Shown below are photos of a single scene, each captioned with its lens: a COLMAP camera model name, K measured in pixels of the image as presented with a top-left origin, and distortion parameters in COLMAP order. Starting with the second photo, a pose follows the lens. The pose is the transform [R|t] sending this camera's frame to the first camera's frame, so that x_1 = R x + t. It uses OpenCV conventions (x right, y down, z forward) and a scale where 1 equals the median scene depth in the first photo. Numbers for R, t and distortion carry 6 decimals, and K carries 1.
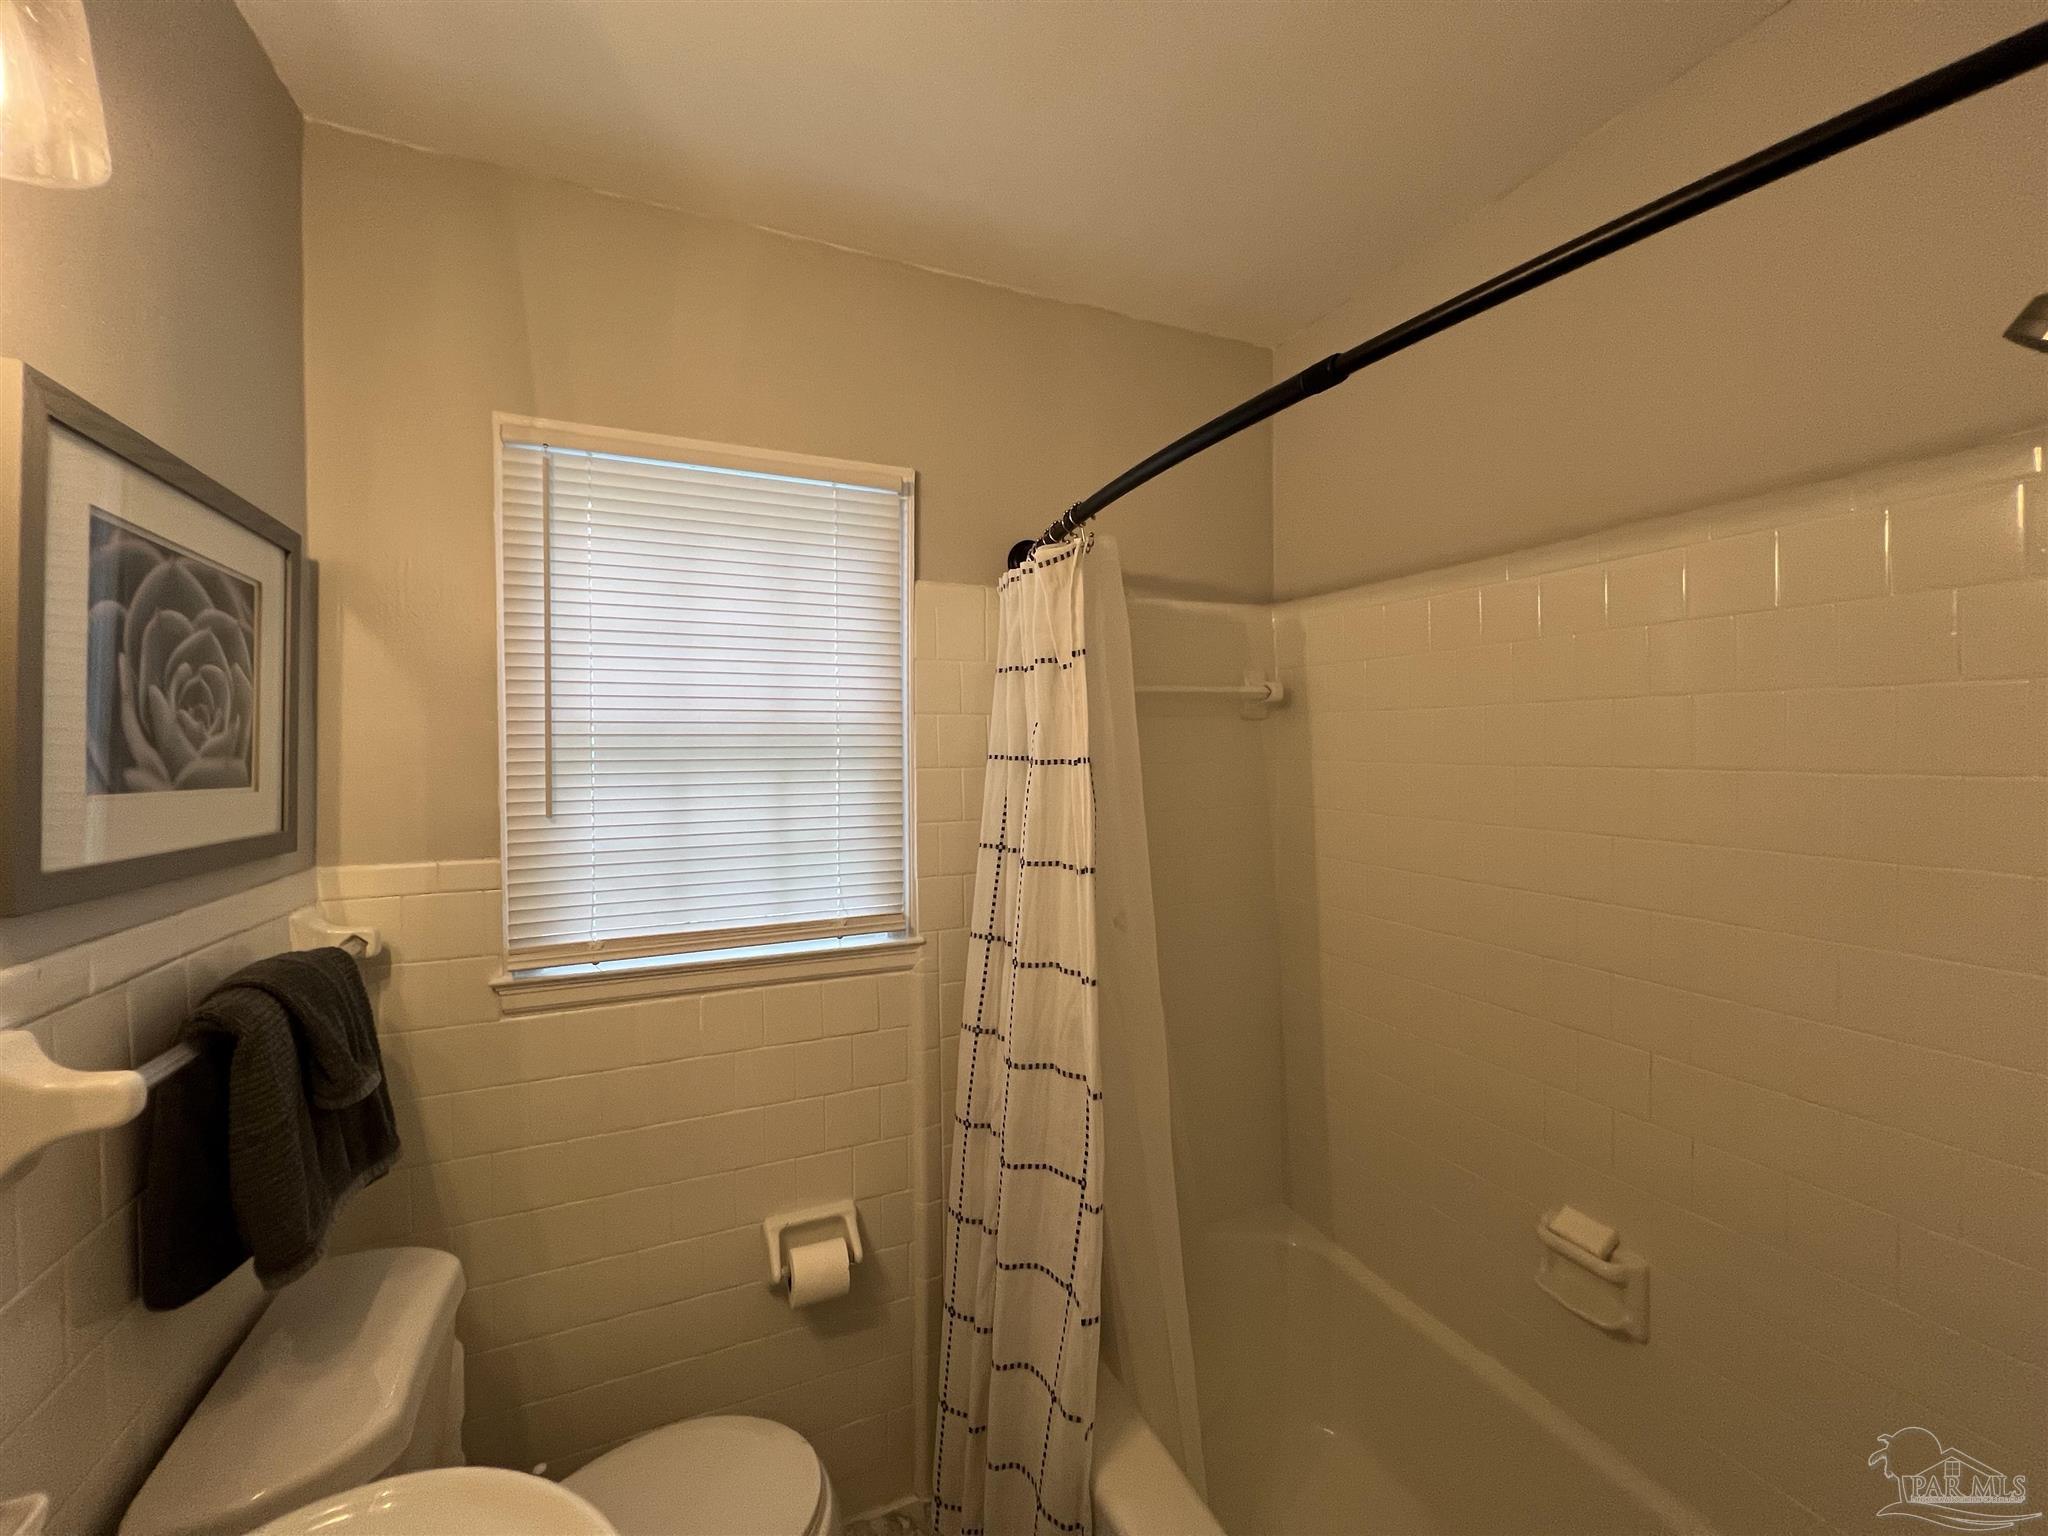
lens RADIAL K [[818.1, 0, 1018.5], [0, 818.1, 759.9], [0, 0, 1]] dist [-0.001133, 0.000098]
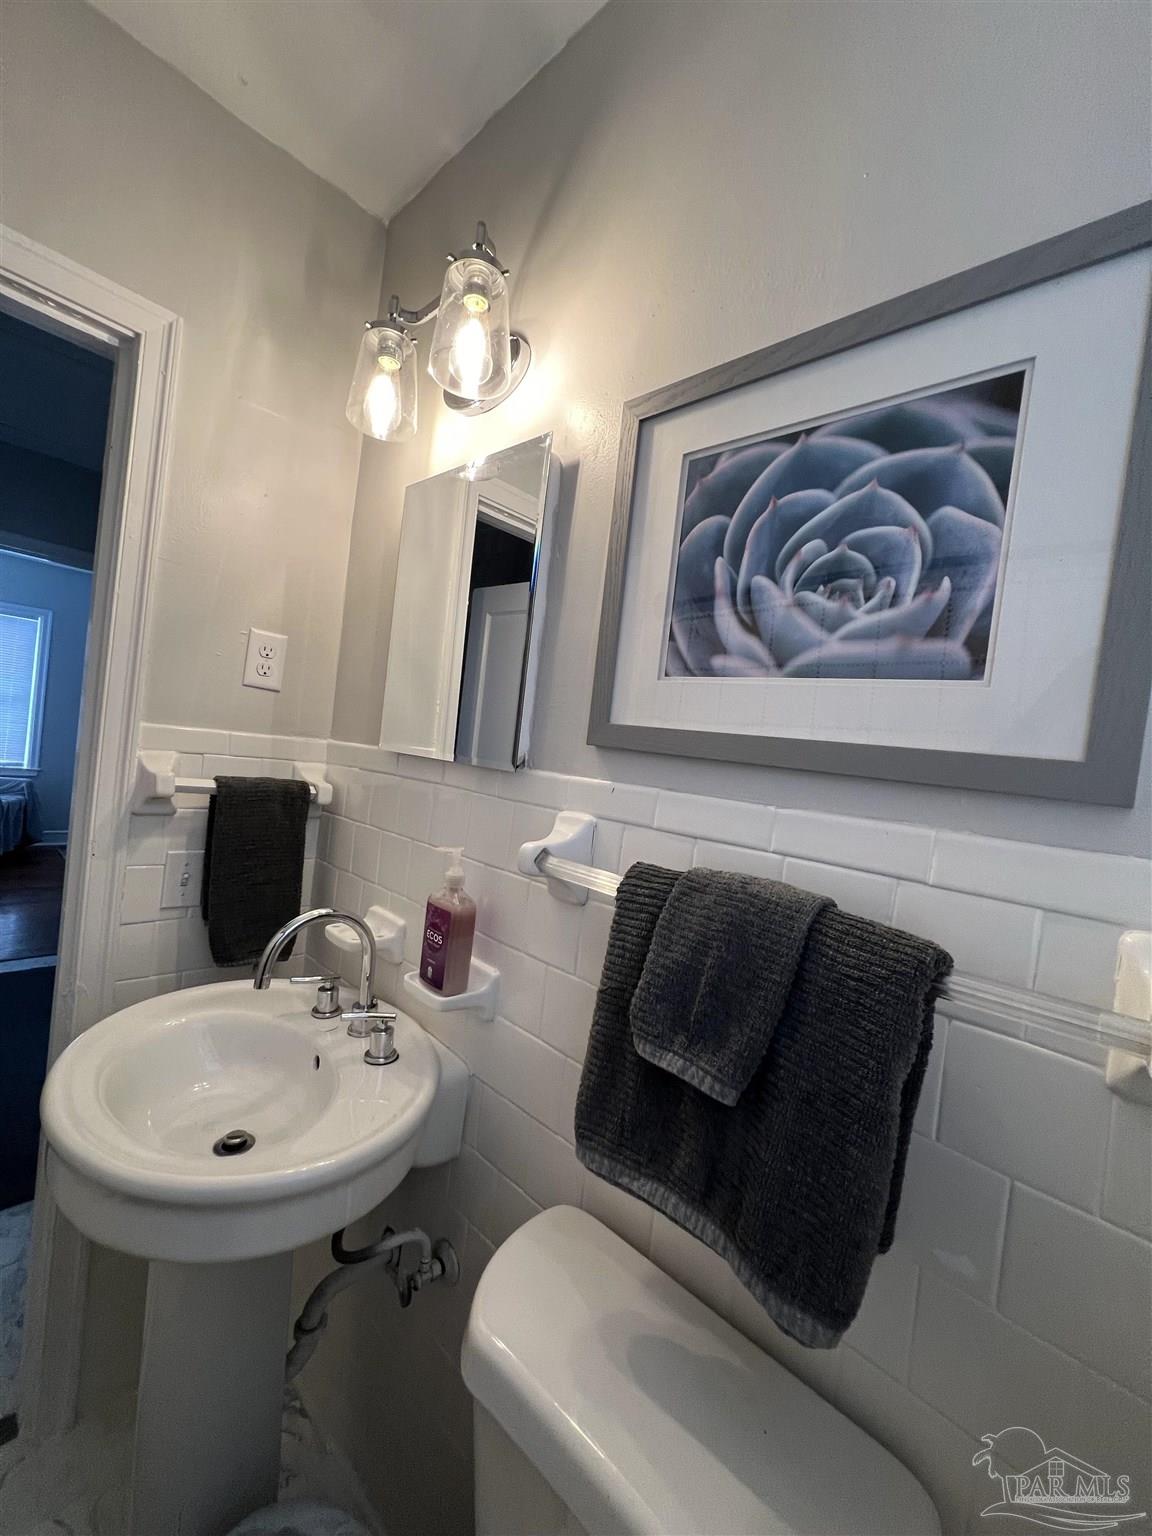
lens RADIAL K [[613.6, 0, 581.6], [0, 613.6, 764.2], [0, 0, 1]] dist [-0.001133, 0.000098]
pose [[-0.910372, -0.083198, -0.405341, -0.517698], [-0.105918, 0.993797, 0.033906, 0.136363], [0.400005, 0.073800, -0.913537, 1.539112]]
